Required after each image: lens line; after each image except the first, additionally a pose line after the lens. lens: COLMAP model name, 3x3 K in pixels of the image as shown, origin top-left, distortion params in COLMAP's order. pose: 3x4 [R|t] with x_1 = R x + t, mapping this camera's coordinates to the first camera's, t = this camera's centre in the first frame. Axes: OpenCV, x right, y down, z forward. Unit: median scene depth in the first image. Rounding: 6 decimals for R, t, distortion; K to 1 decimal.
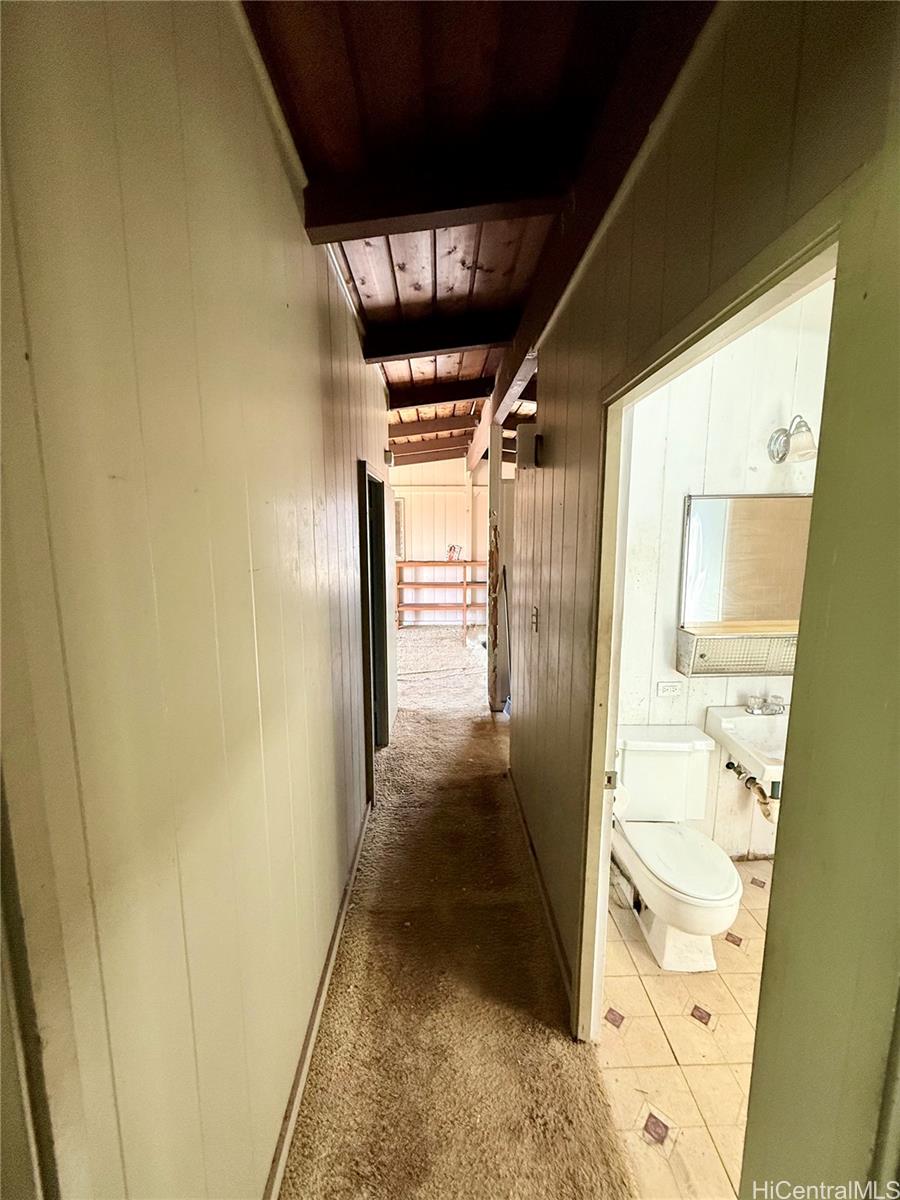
lens RADIAL K [[484.2, 0, 450.0], [0, 484.2, 600.0], [0, 0, 1]] dist [-0.003010, 0.000090]
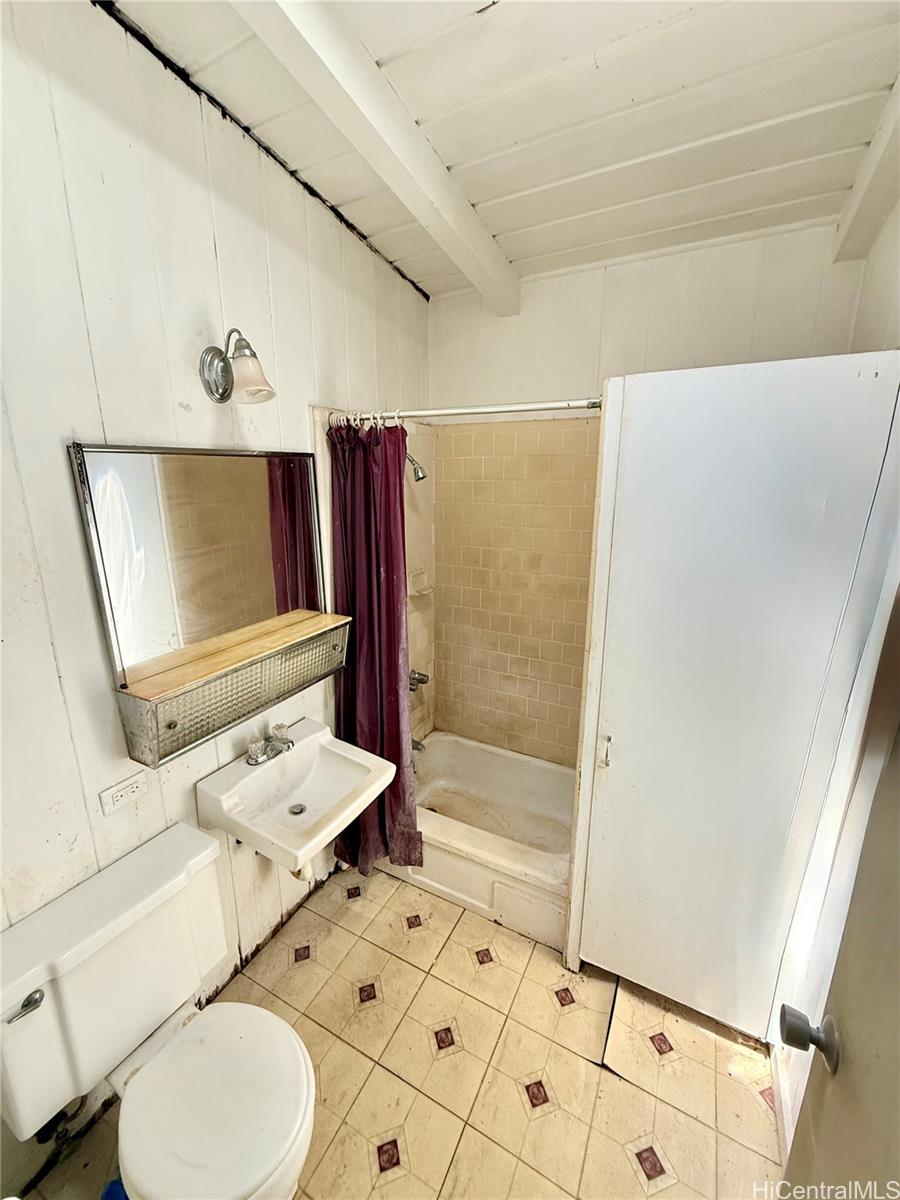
lens RADIAL K [[484.2, 0, 450.0], [0, 484.2, 600.0], [0, 0, 1]] dist [-0.003010, 0.000090]
pose [[0.496742, -0.203828, 0.843624, 0.223396], [0.128065, 0.978605, 0.161034, -0.085091], [-0.858398, 0.028046, 0.512217, 0.399584]]
